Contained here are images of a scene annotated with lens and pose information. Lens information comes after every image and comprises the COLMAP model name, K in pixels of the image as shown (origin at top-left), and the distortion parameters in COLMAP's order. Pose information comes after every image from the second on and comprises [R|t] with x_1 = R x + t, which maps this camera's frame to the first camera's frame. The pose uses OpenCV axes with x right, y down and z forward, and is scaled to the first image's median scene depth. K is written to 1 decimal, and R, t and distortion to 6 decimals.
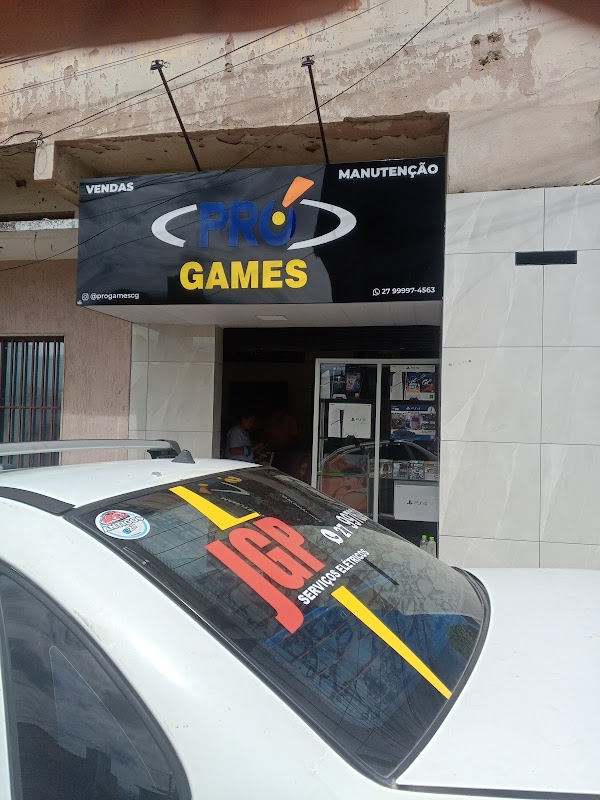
lens RADIAL K [[662.3, 0, 300.0], [0, 662.3, 400.0], [0, 0, 1]] dist [0.220796, -0.592054]
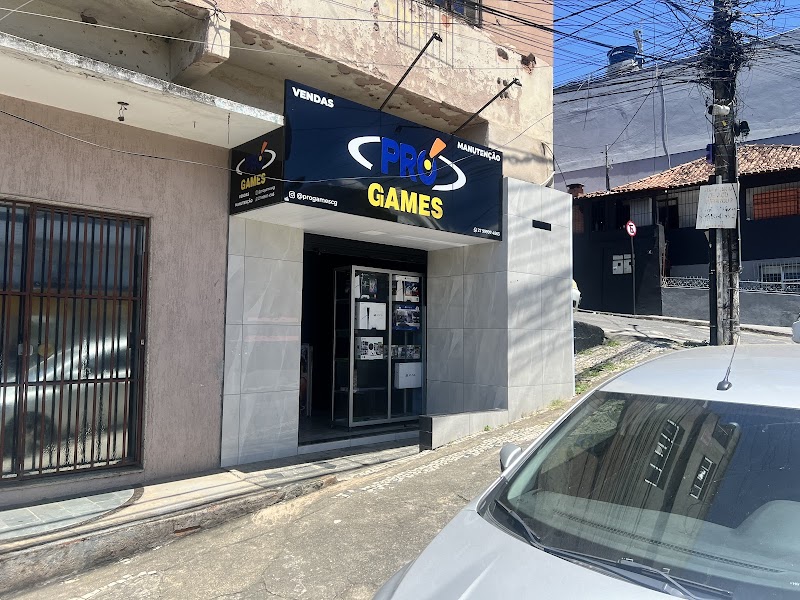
lens RADIAL K [[614.7, 0, 400.0], [0, 614.7, 300.0], [0, 0, 1]] dist [0.068055, -0.093446]
pose [[0.574251, 0.030848, 0.818098, -0.935351], [-0.032465, 0.999362, -0.014894, 0.017270], [-0.818035, -0.018007, 0.574886, 0.291683]]
